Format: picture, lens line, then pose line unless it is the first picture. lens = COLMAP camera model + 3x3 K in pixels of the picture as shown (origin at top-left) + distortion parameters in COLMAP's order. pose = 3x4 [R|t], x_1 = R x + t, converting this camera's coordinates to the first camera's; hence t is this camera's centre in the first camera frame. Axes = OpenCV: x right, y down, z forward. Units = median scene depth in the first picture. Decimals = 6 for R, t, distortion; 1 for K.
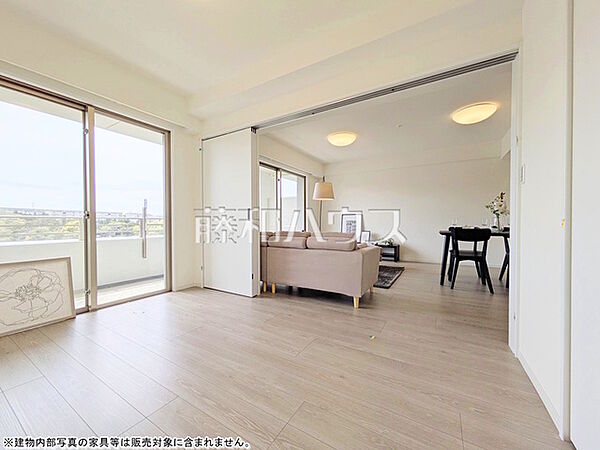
lens RADIAL K [[238.5, 0, 300.9], [0, 238.5, 224.5], [0, 0, 1]] dist [0.000440, -0.000090]
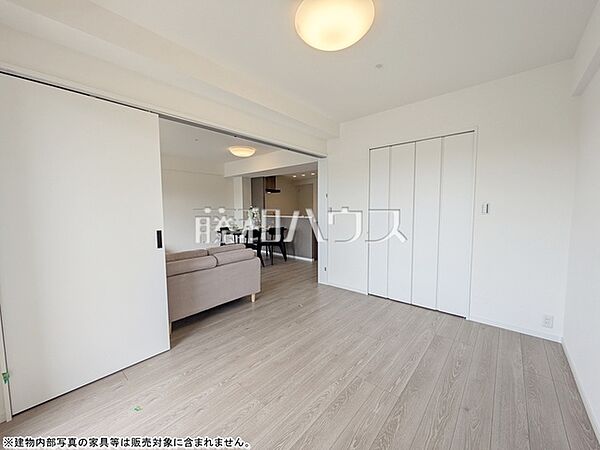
lens RADIAL K [[238.5, 0, 299.9], [0, 238.5, 224.1], [0, 0, 1]] dist [0.000440, -0.000090]
pose [[0.183330, -0.067006, 0.980765, -1.120674], [0.021784, 0.997706, 0.064091, -0.164610], [-0.982810, 0.009615, 0.184369, 0.624668]]
